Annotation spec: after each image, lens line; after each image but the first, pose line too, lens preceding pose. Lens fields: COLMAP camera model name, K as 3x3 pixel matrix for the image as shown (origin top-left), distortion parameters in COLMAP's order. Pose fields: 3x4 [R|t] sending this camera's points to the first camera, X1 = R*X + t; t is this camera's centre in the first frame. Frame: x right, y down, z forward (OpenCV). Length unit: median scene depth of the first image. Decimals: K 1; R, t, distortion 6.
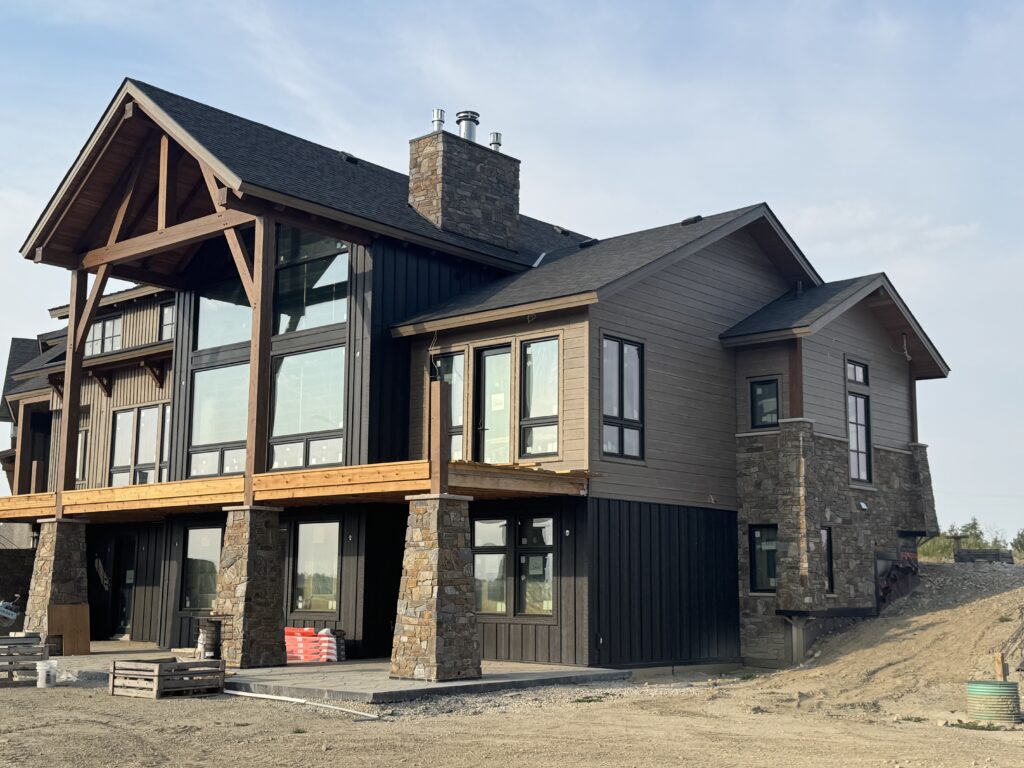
lens RADIAL K [[1271.0, 0, 512.0], [0, 1271.0, 384.0], [0, 0, 1]] dist [0.189459, 0.041095]
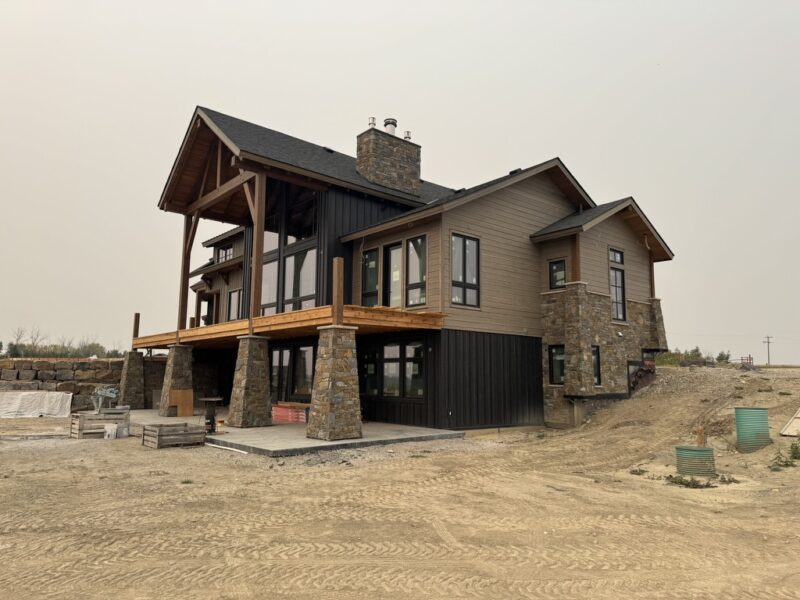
lens RADIAL K [[565.5, 0, 400.0], [0, 565.5, 300.0], [0, 0, 1]] dist [0.115544, -0.002132]
pose [[0.990320, -0.019124, -0.137481, 0.093547], [0.021436, 0.999652, 0.015358, 0.032975], [0.137140, -0.018156, 0.990385, 0.217983]]
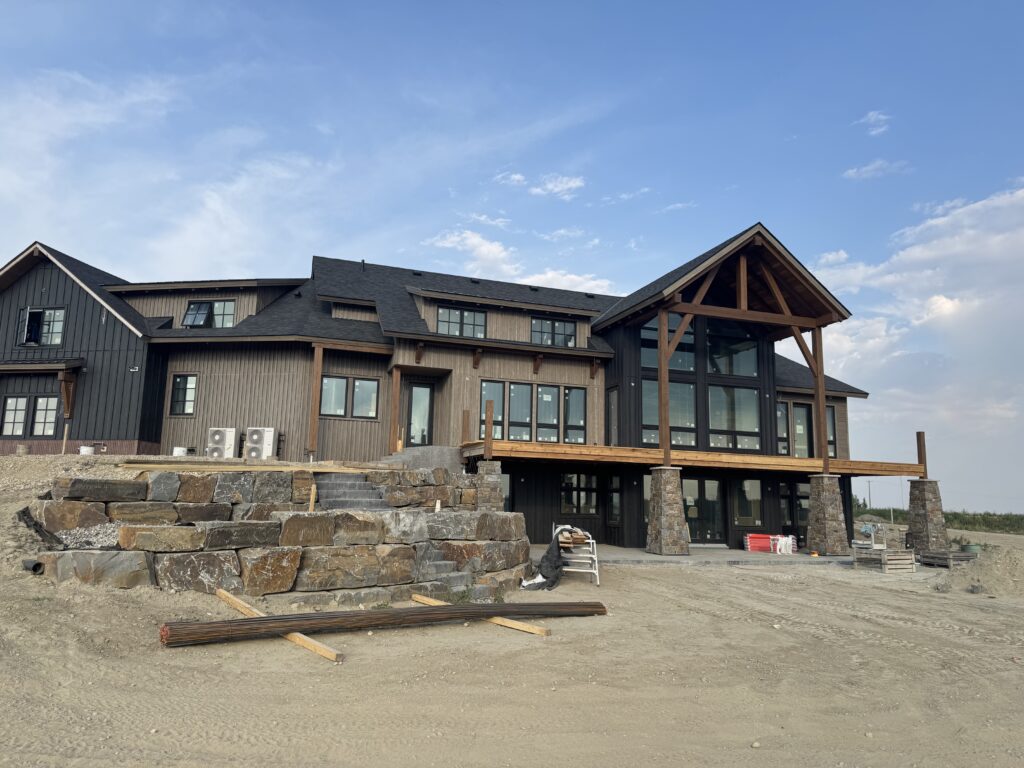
lens RADIAL K [[723.9, 0, 512.0], [0, 723.9, 384.0], [0, 0, 1]] dist [0.115544, -0.002132]
pose [[0.472432, 0.153169, 0.867956, -1.256688], [-0.148888, 0.984500, -0.092696, 0.118802], [-0.868700, -0.085436, 0.487915, 0.767149]]
